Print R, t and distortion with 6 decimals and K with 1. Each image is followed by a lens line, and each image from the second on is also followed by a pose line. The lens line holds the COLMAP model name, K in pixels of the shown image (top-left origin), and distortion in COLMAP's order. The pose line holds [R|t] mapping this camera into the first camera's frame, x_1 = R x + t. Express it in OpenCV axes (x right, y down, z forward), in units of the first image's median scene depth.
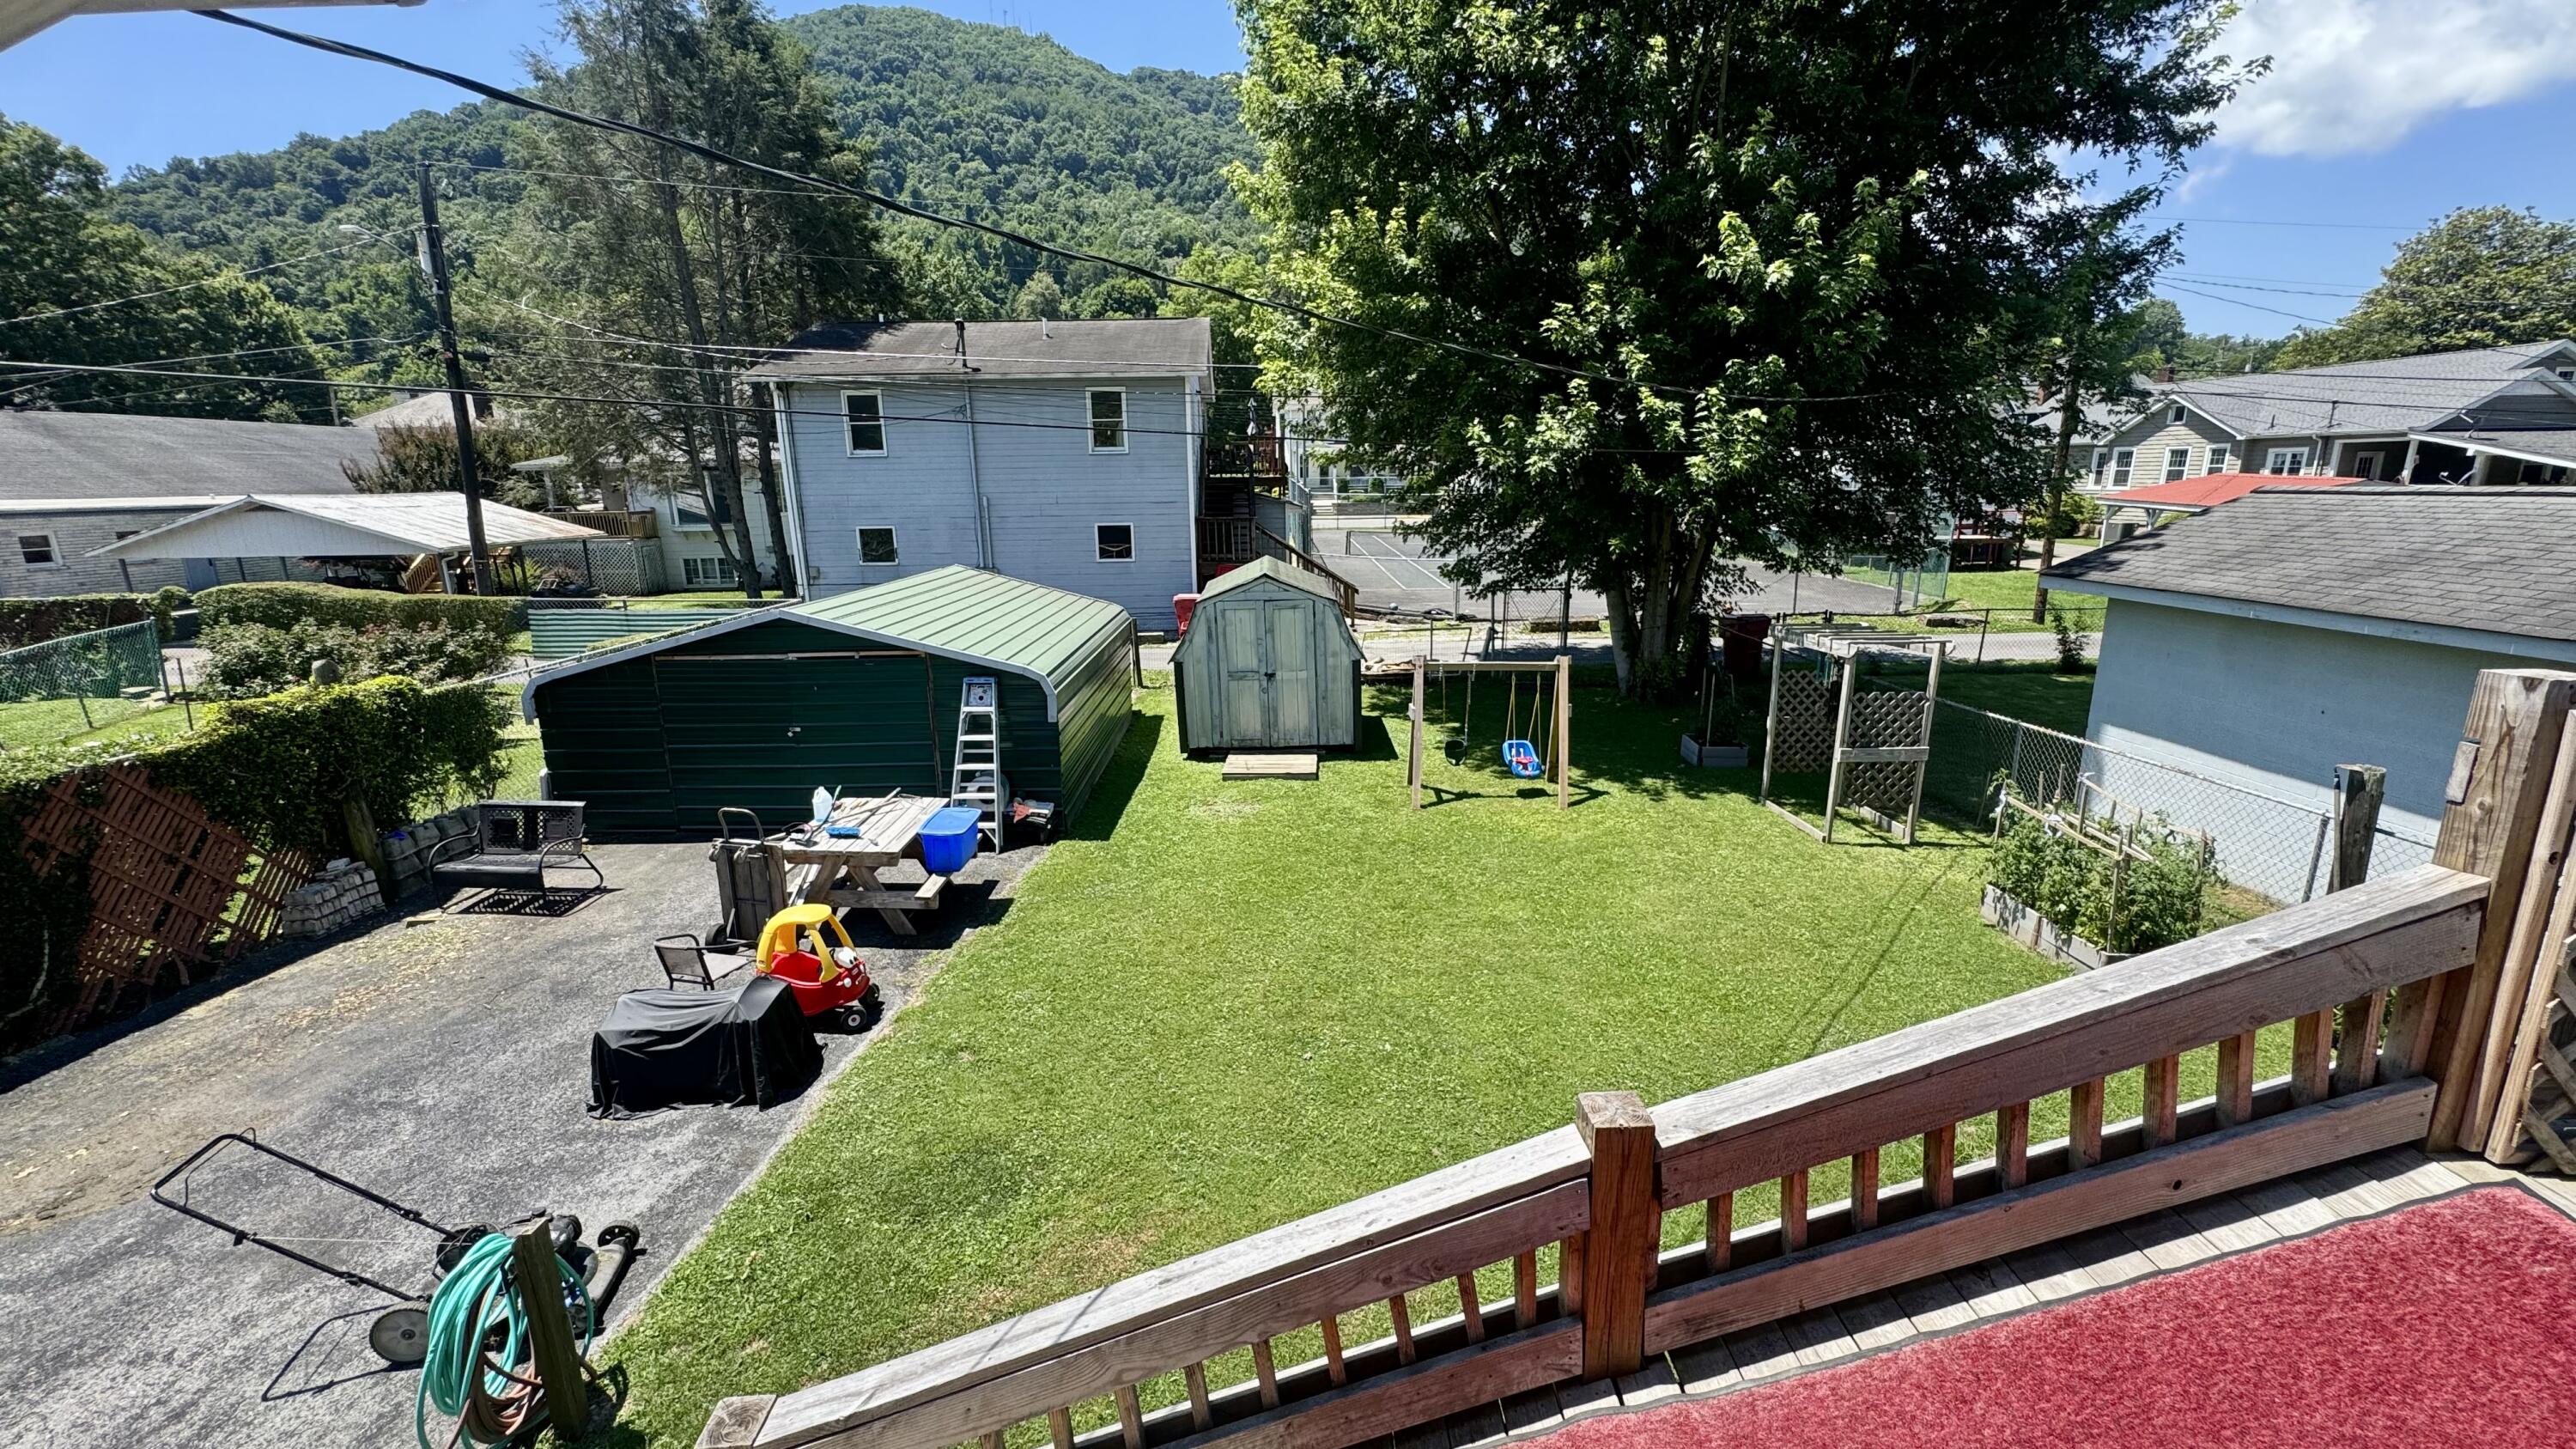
lens RADIAL K [[1039.4, 0, 1288.0], [0, 1039.4, 724.5], [0, 0, 1]] dist [-0.003130, -0.000121]
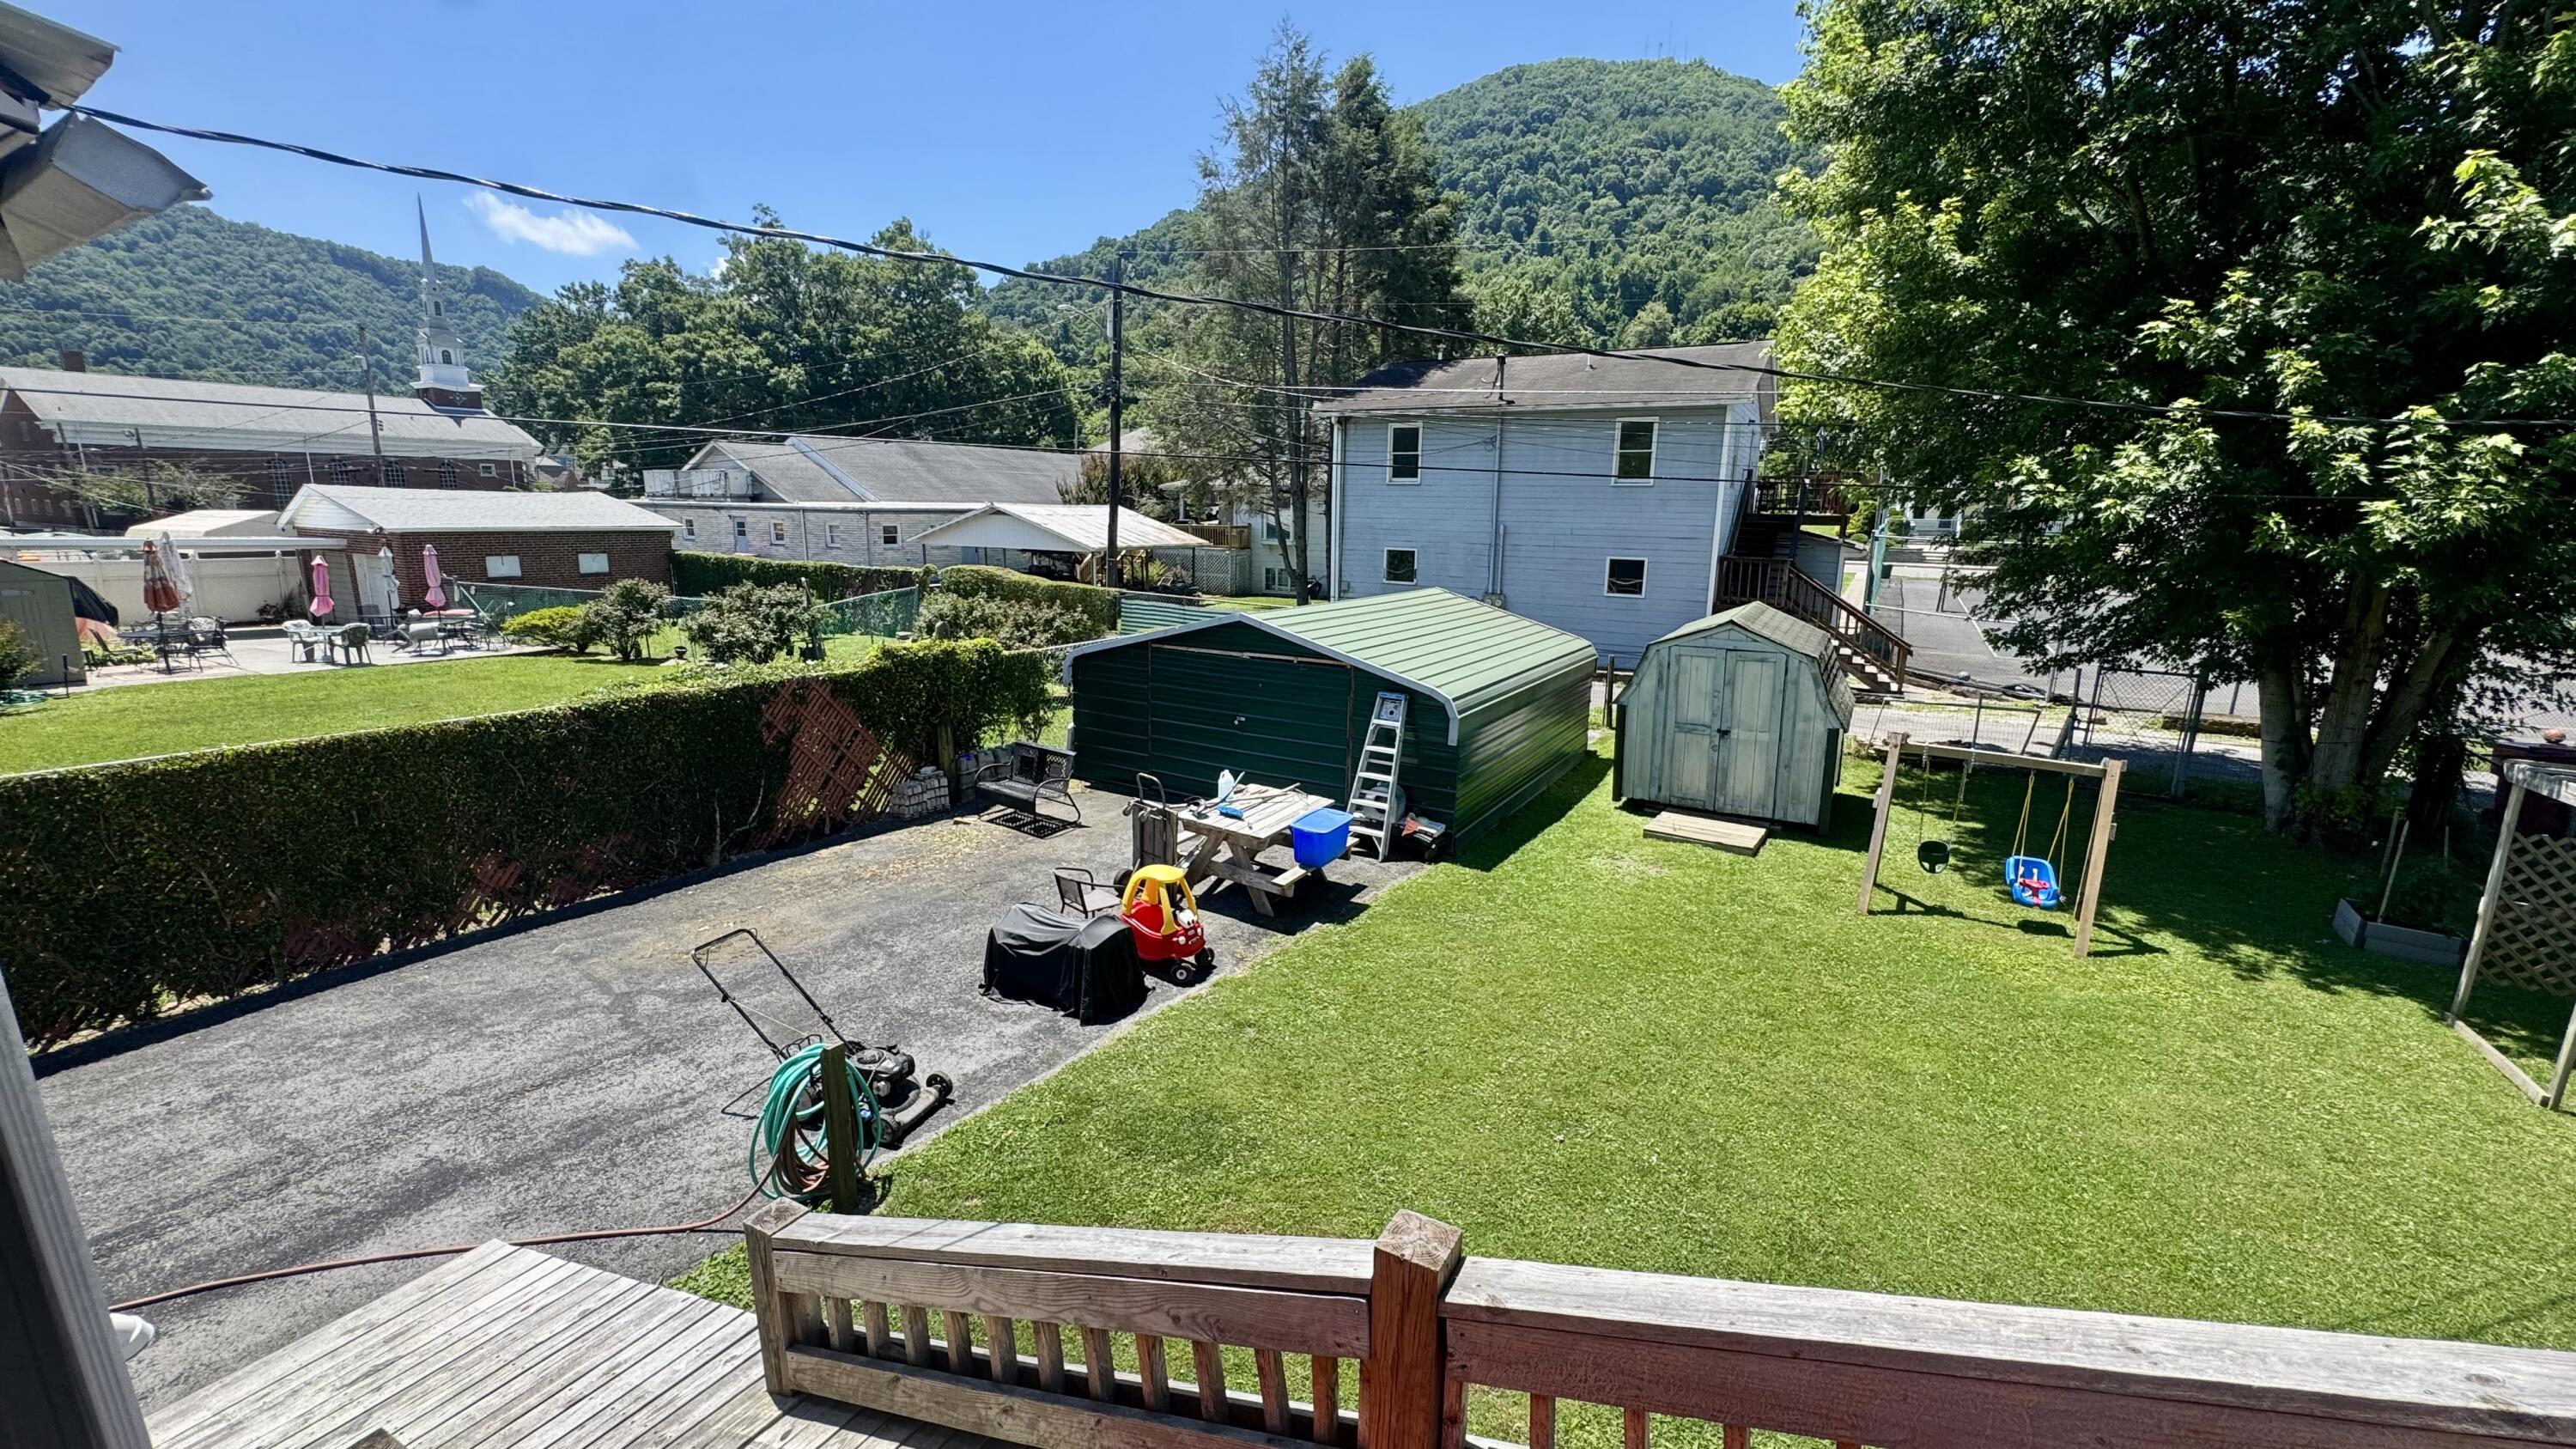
lens RADIAL K [[1039.4, 0, 1288.0], [0, 1039.4, 724.5], [0, 0, 1]] dist [-0.003130, -0.000121]
pose [[0.850251, 0.135757, -0.508570, 0.126503], [-0.149910, 0.988611, 0.013273, -0.009998], [0.504579, 0.064954, 0.860919, 0.036275]]
